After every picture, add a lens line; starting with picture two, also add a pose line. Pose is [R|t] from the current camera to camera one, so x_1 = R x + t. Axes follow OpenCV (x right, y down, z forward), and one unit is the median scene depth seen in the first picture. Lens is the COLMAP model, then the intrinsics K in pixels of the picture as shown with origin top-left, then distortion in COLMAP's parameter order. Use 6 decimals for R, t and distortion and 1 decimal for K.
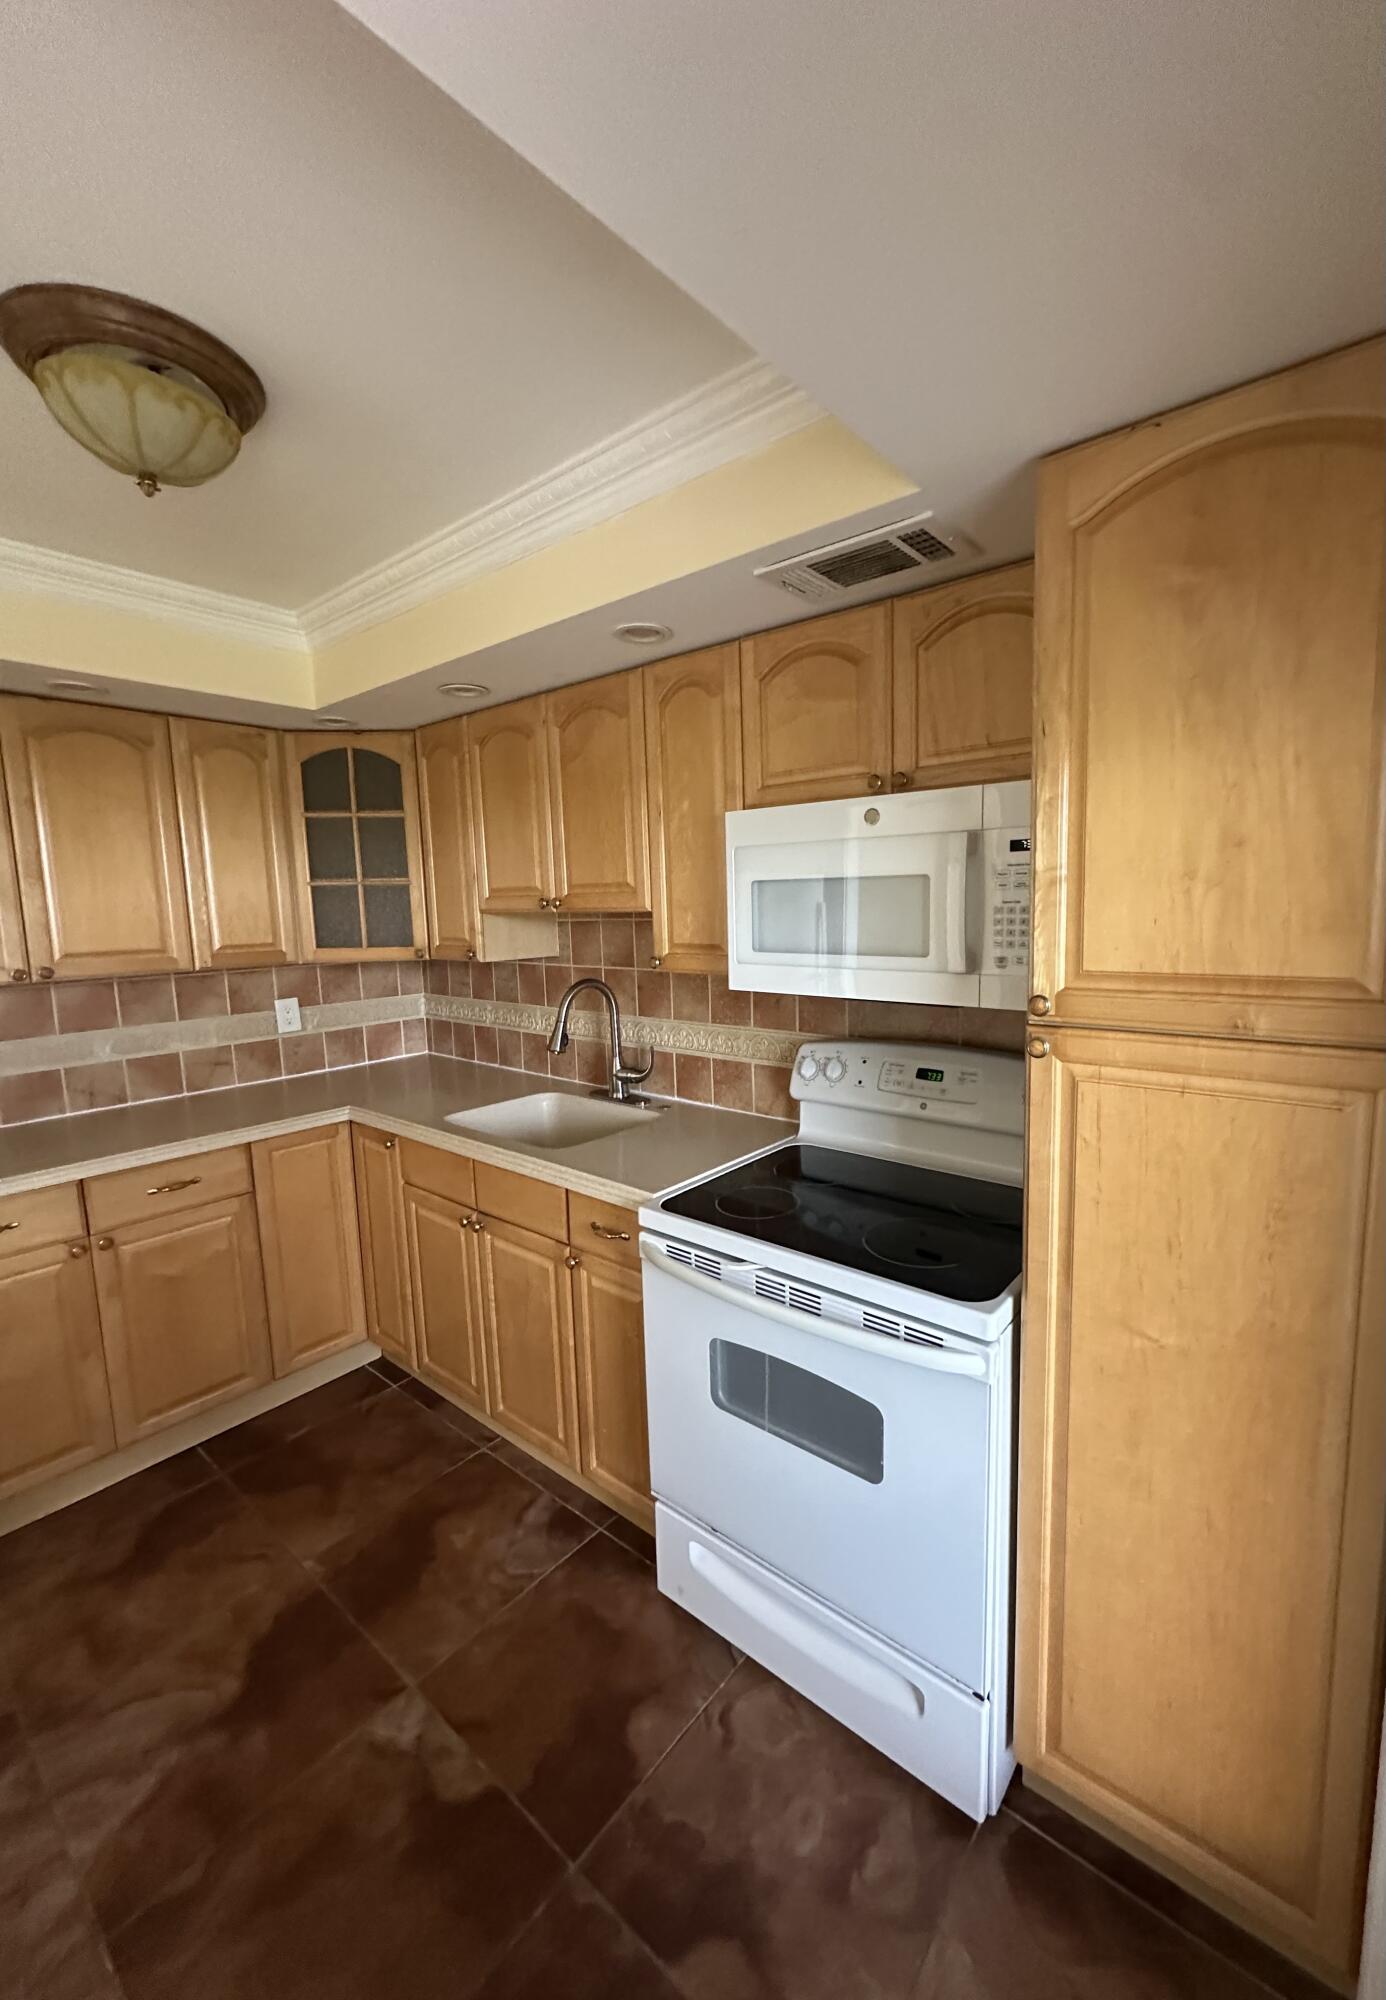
lens RADIAL K [[799.5, 0, 761.8], [0, 799.5, 1000.1], [0, 0, 1]] dist [-0.000380, -0.000099]
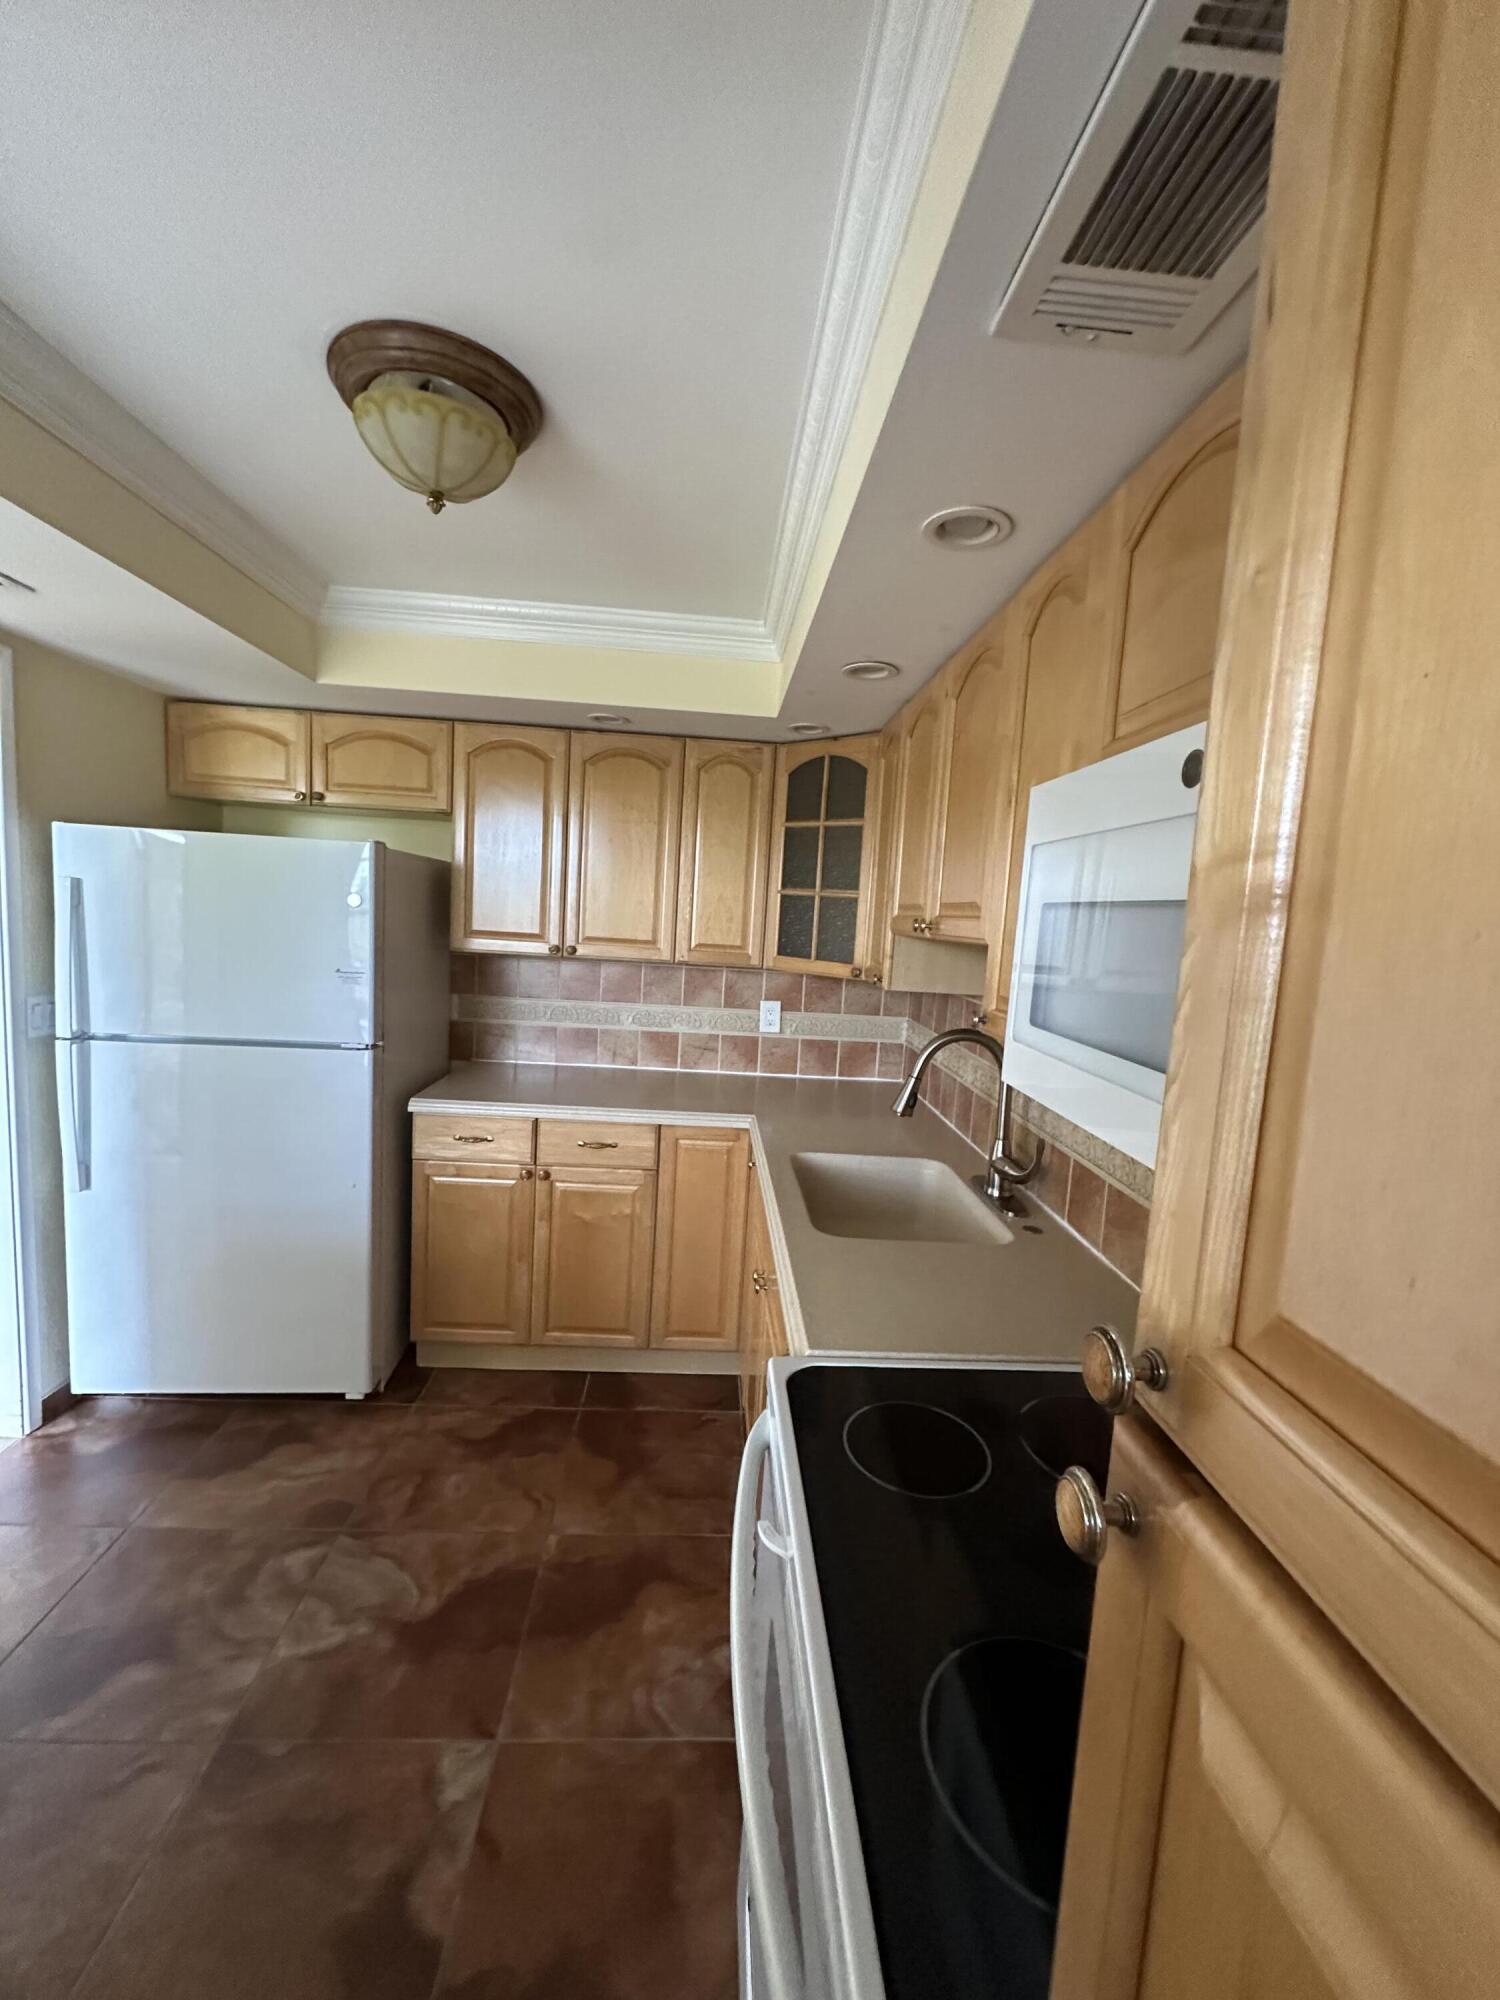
lens RADIAL K [[803.8, 0, 750.0], [0, 803.8, 1000.0], [0, 0, 1]] dist [-0.000896, 0.000092]
pose [[0.648264, 0.141694, -0.748116, 0.216913], [-0.168644, 0.984849, 0.040396, -0.050081], [0.742505, 0.099978, 0.662338, 0.343079]]
